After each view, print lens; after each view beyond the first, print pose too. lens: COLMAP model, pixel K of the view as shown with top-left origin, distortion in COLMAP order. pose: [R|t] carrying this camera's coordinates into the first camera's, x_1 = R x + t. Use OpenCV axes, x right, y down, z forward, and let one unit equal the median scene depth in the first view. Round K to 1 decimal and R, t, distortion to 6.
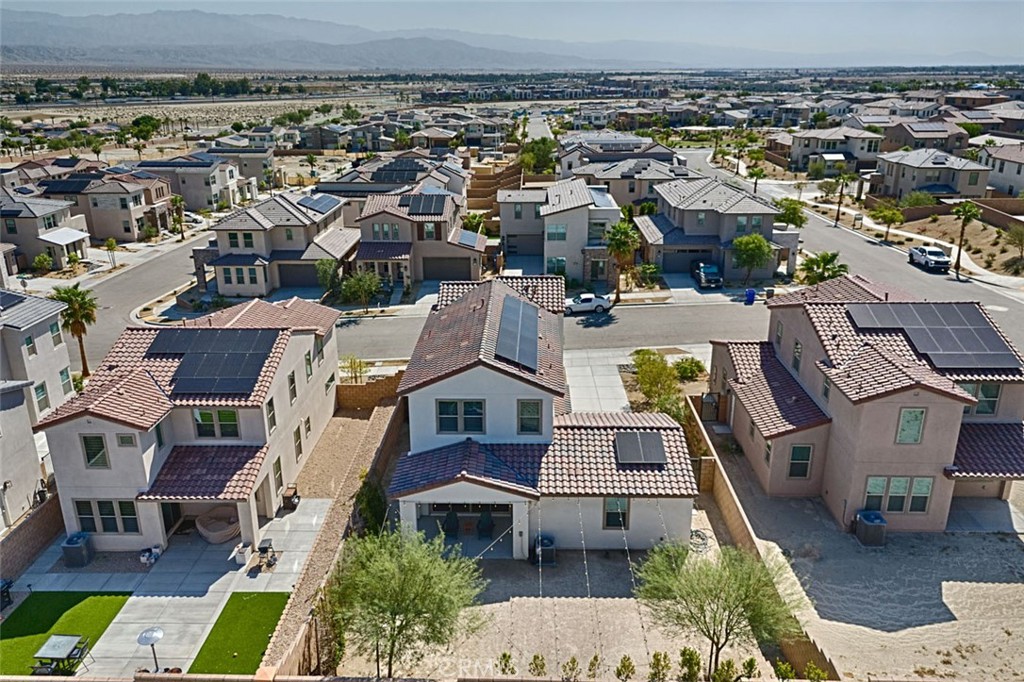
lens RADIAL K [[768.6, 0, 512.0], [0, 768.6, 341.0], [0, 0, 1]] dist [0.067377, -0.050858]
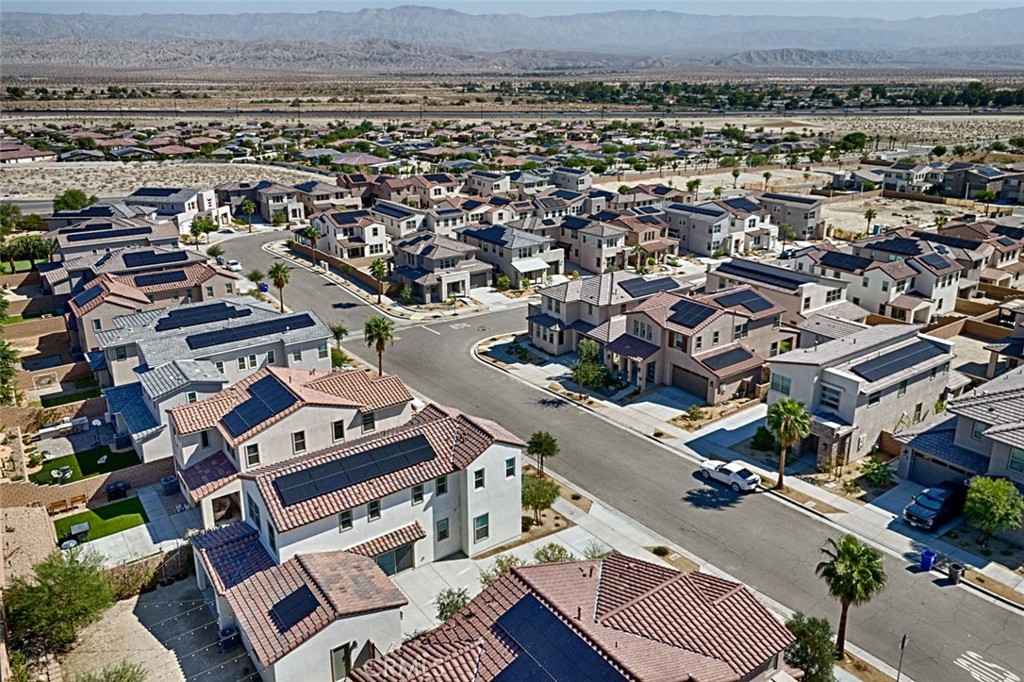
lens RADIAL K [[768.6, 0, 512.0], [0, 768.6, 341.0], [0, 0, 1]] dist [0.067377, -0.050858]
pose [[0.594334, 0.275272, -0.755641, 0.414296], [-0.270358, 0.953300, 0.134633, -0.176281], [0.757413, 0.124277, 0.641000, 0.165675]]
